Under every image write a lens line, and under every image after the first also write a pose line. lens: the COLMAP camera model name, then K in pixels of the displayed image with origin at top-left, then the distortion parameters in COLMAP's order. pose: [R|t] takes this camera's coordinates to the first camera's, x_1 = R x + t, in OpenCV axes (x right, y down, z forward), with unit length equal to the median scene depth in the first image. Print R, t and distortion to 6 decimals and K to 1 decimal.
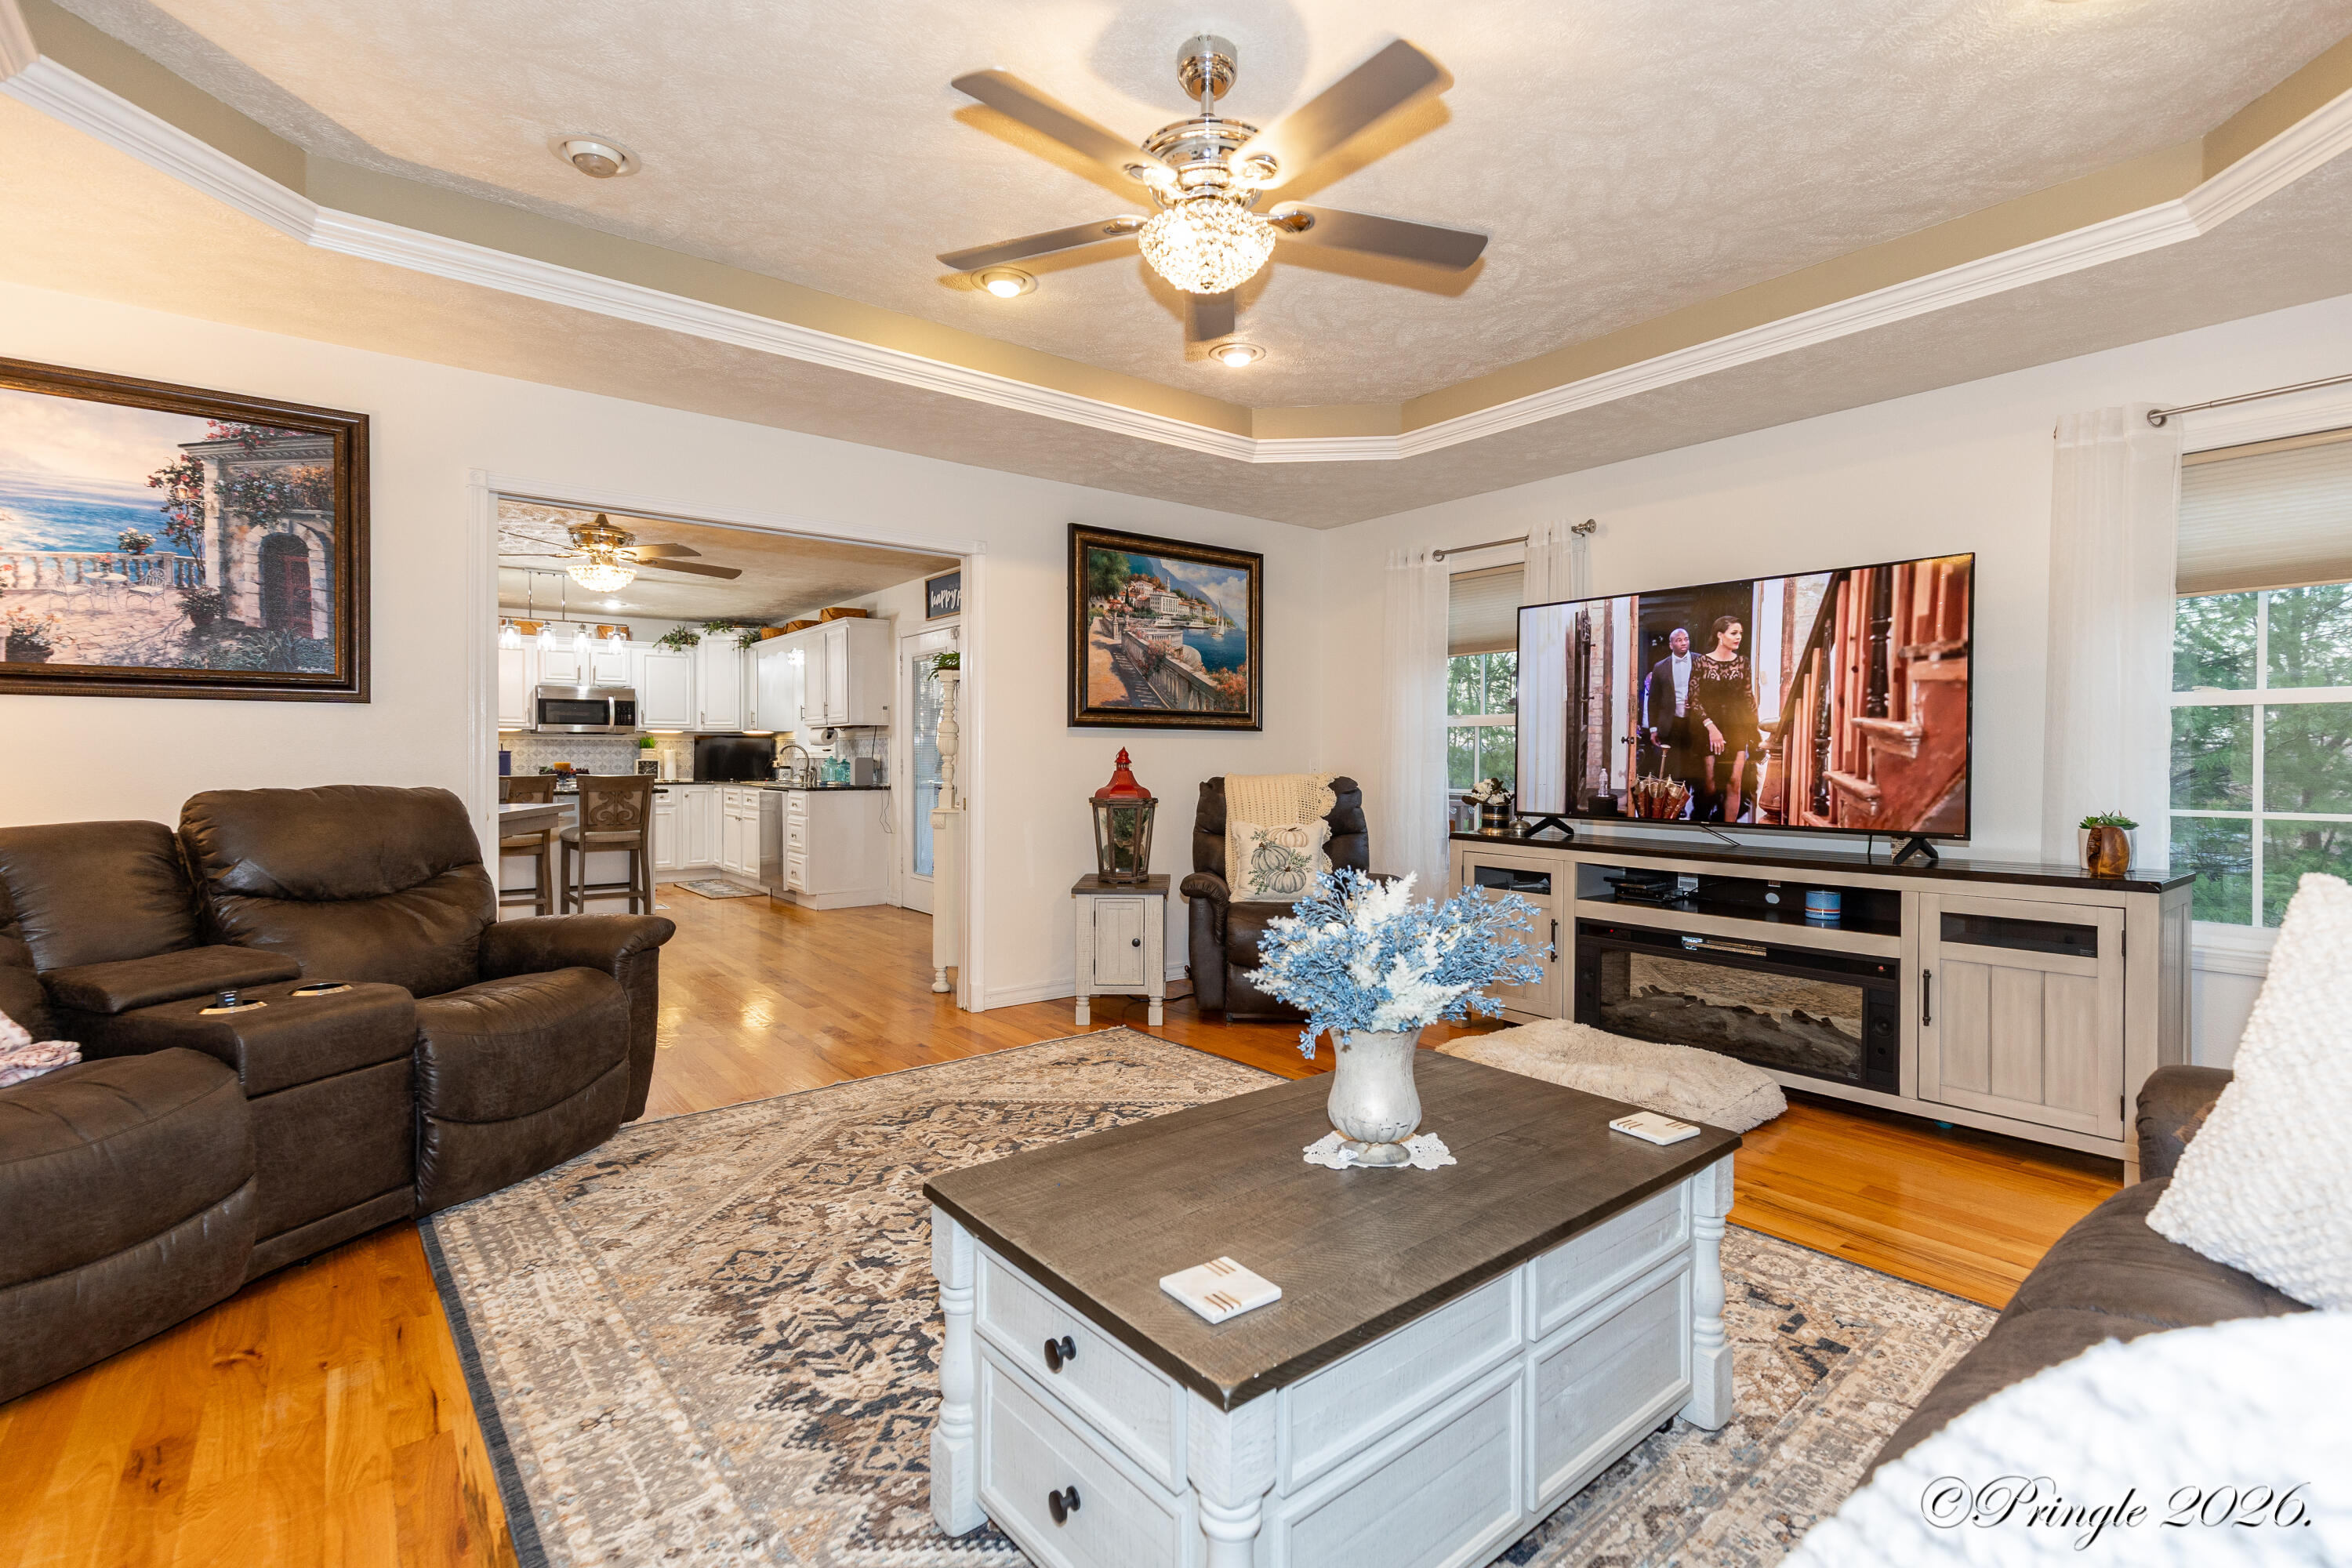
lens RADIAL K [[1037.9, 0, 1182.9], [0, 1037.9, 775.6], [0, 0, 1]] dist [-0.000074, -0.000184]
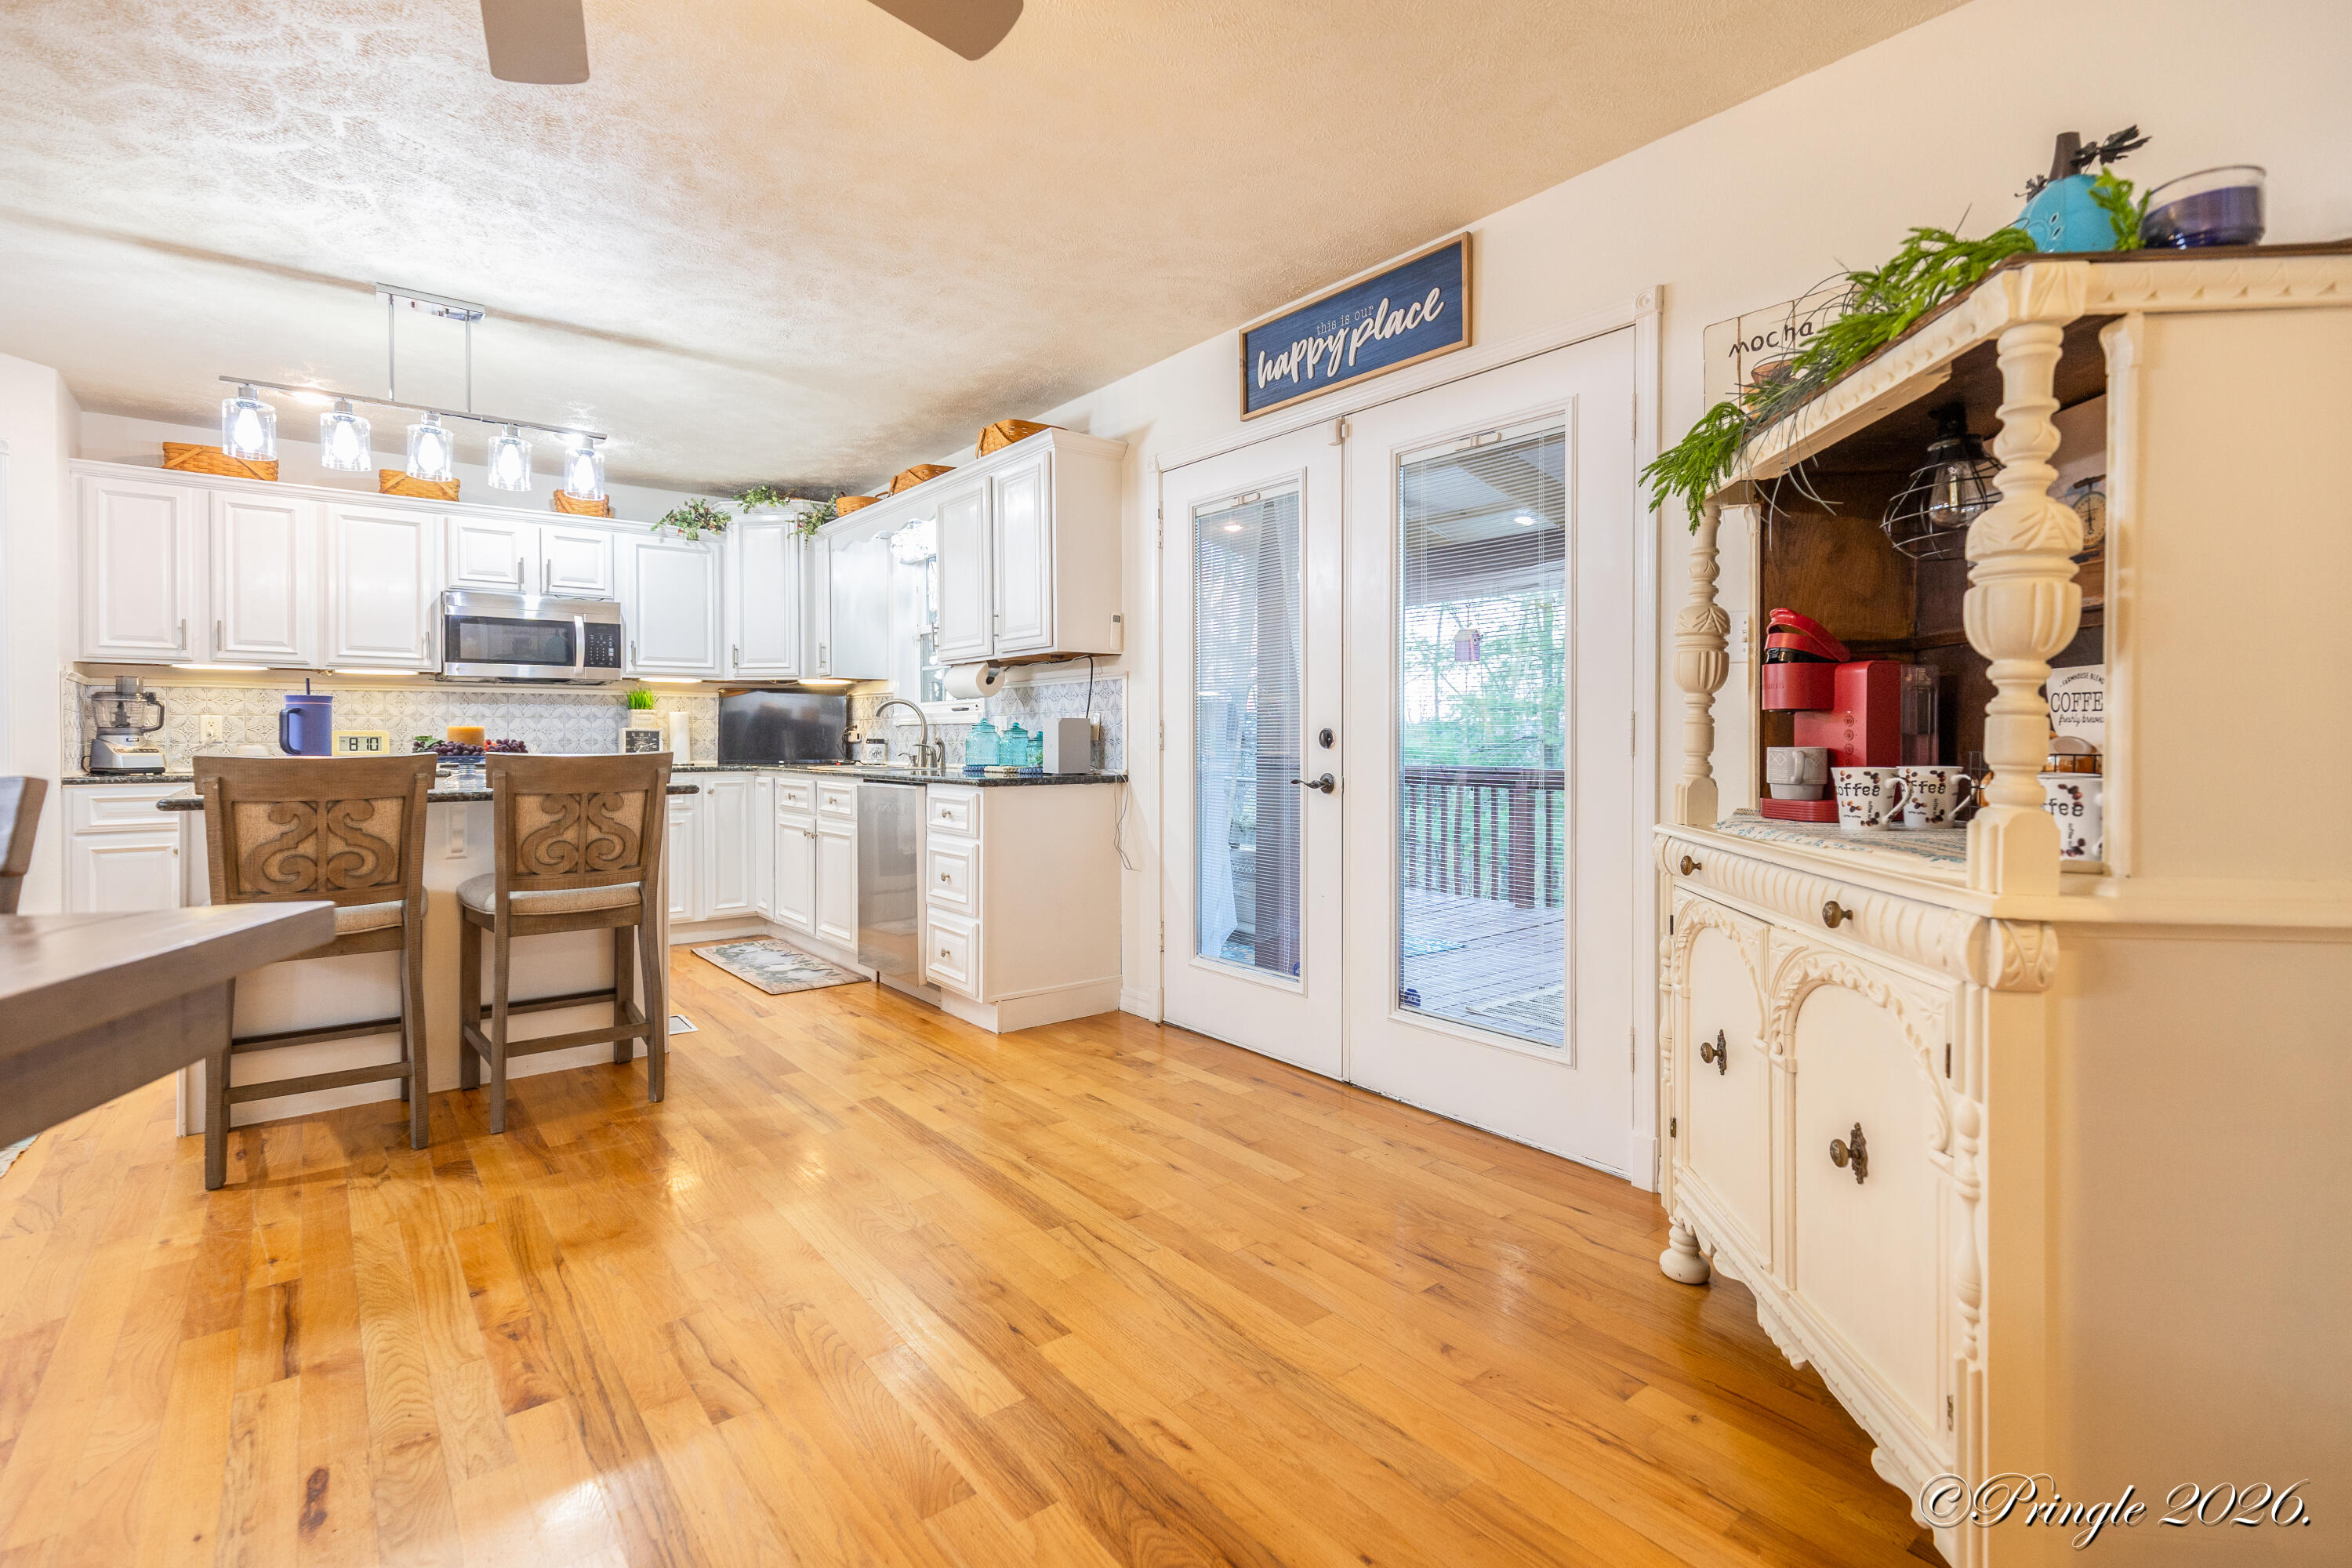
lens RADIAL K [[1118.8, 0, 1172.9], [0, 1118.8, 744.3], [0, 0, 1]] dist [-0.000207, 0.000163]
pose [[0.999755, -0.003653, -0.021815, -0.232905], [0.003466, 0.999957, -0.008613, 0.000041], [0.021845, 0.008535, 0.999725, 0.432962]]
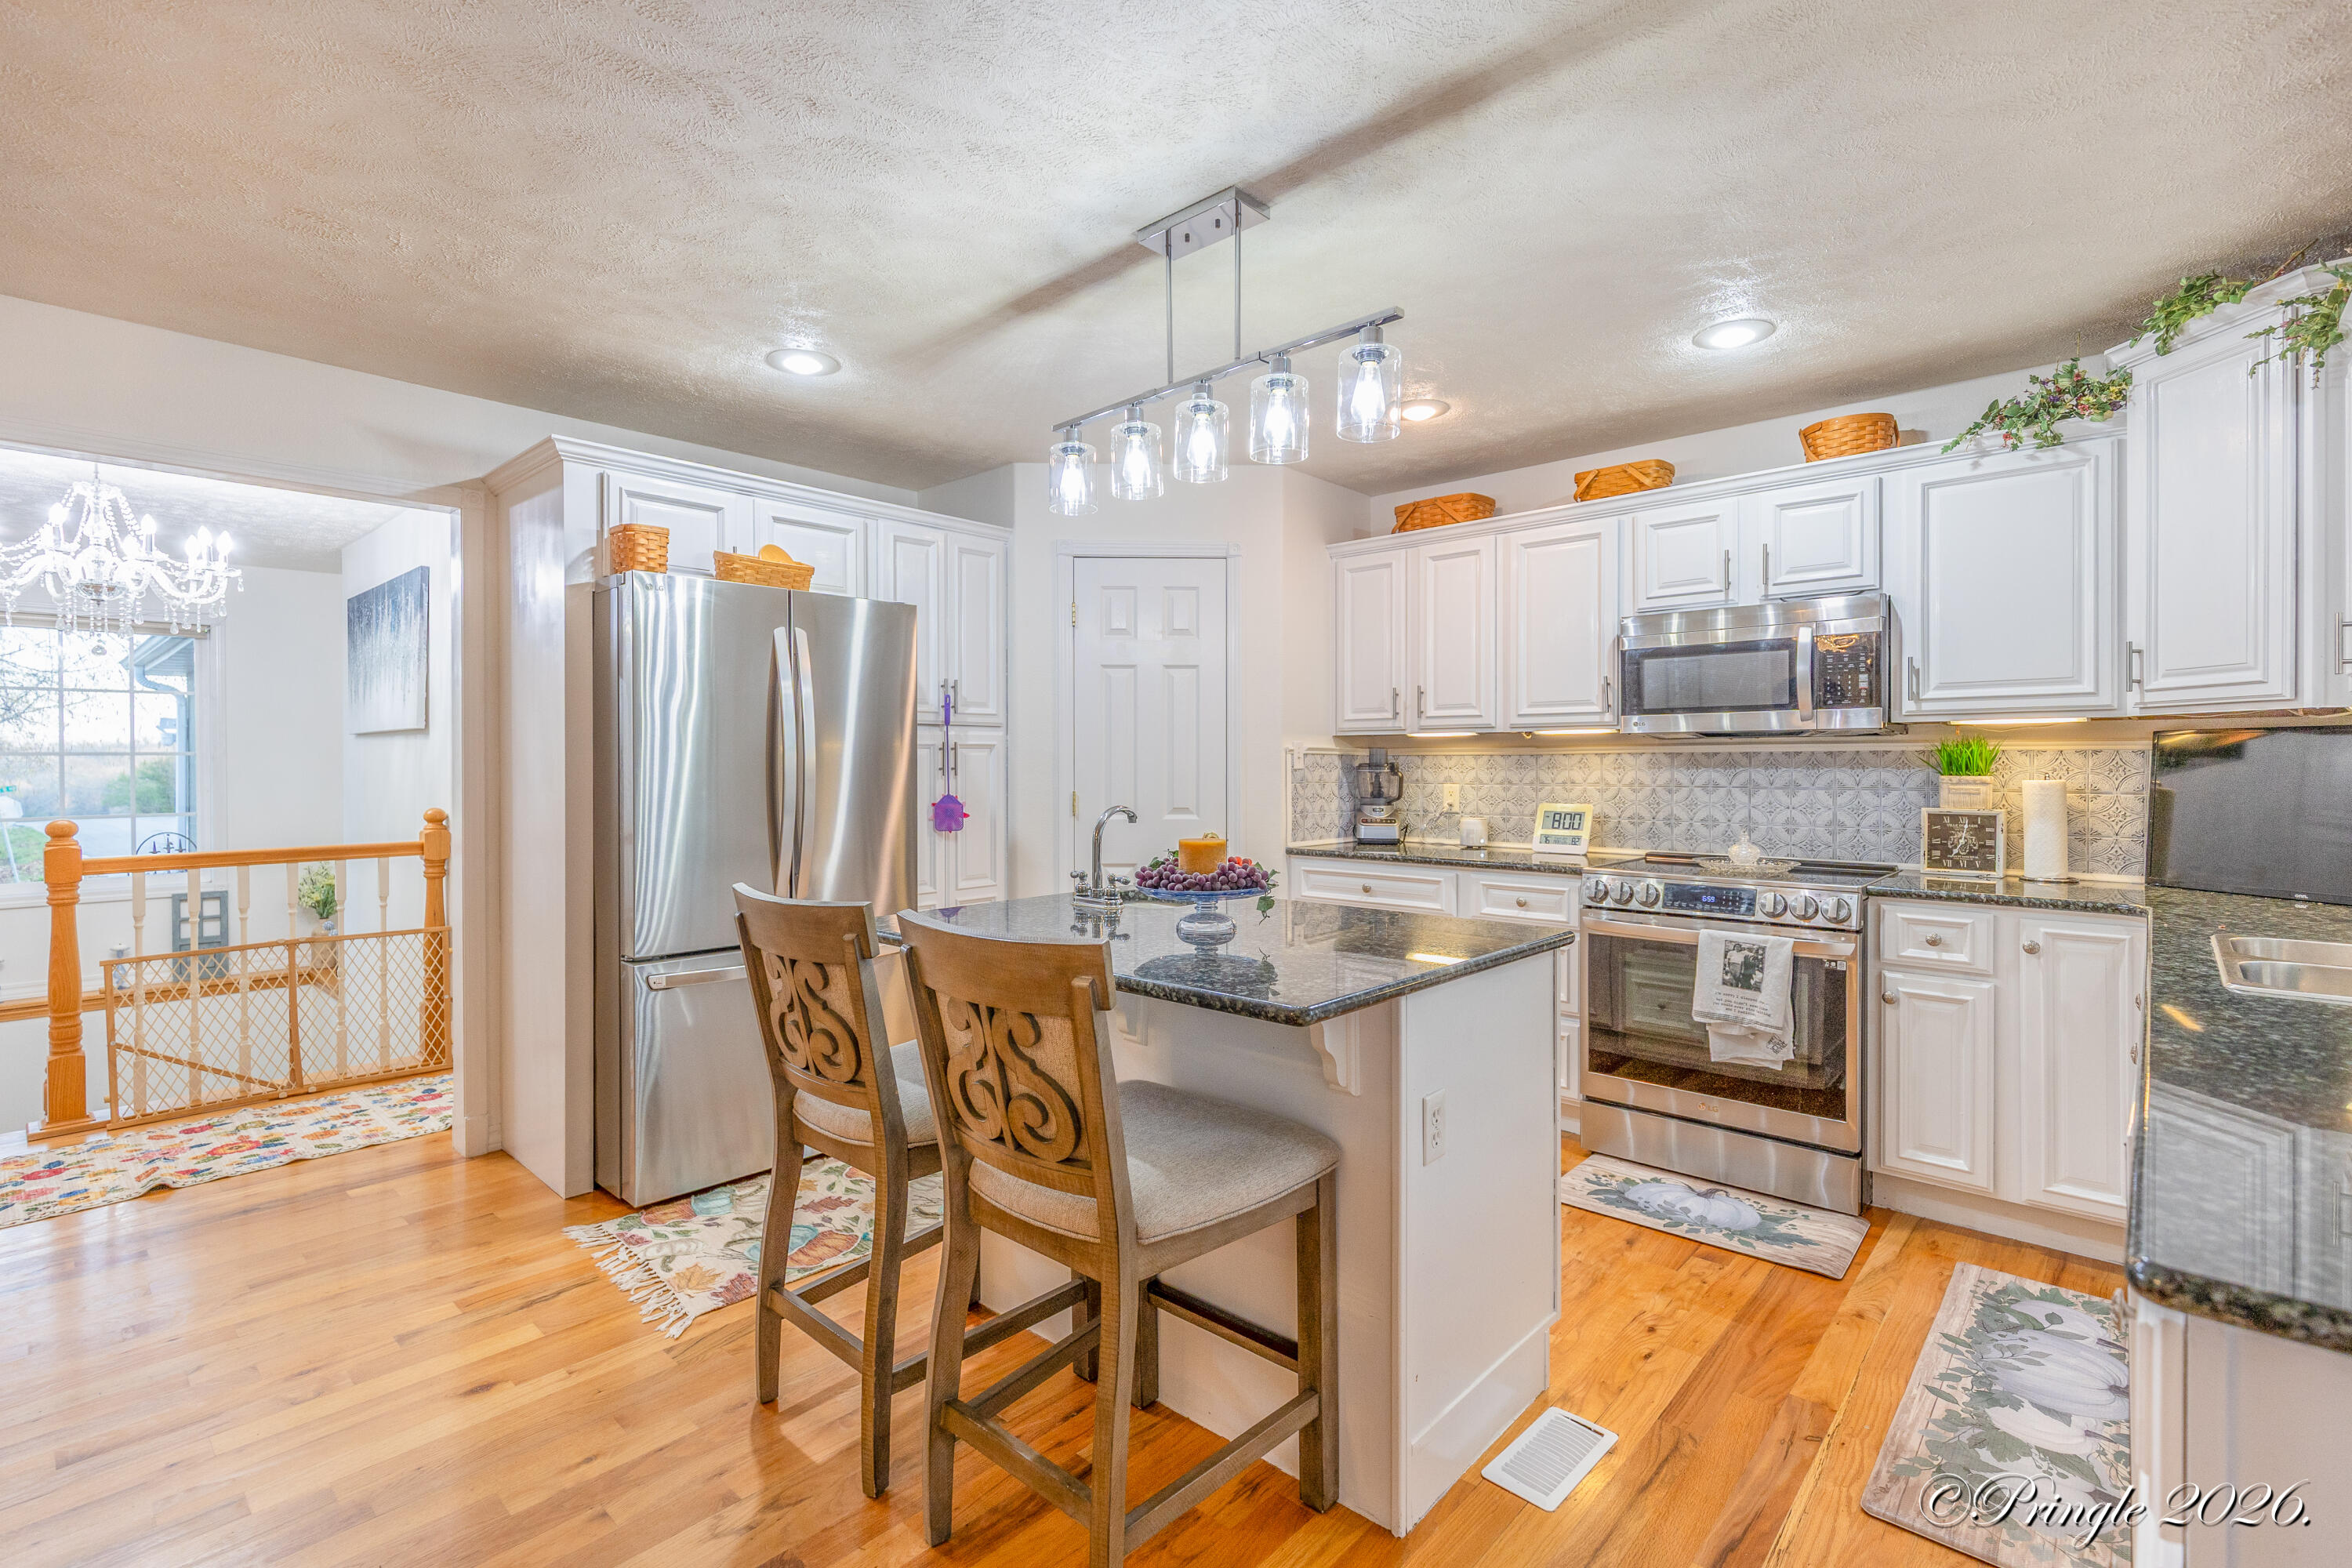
lens RADIAL K [[1063.7, 0, 1139.9], [0, 1063.7, 766.1], [0, 0, 1]] dist [0.000867, 0.000106]
pose [[0.133432, -0.002740, -0.991054, -0.249160], [-0.011249, 0.999928, -0.004279, -0.027816], [0.990994, 0.011719, 0.133392, 0.794881]]
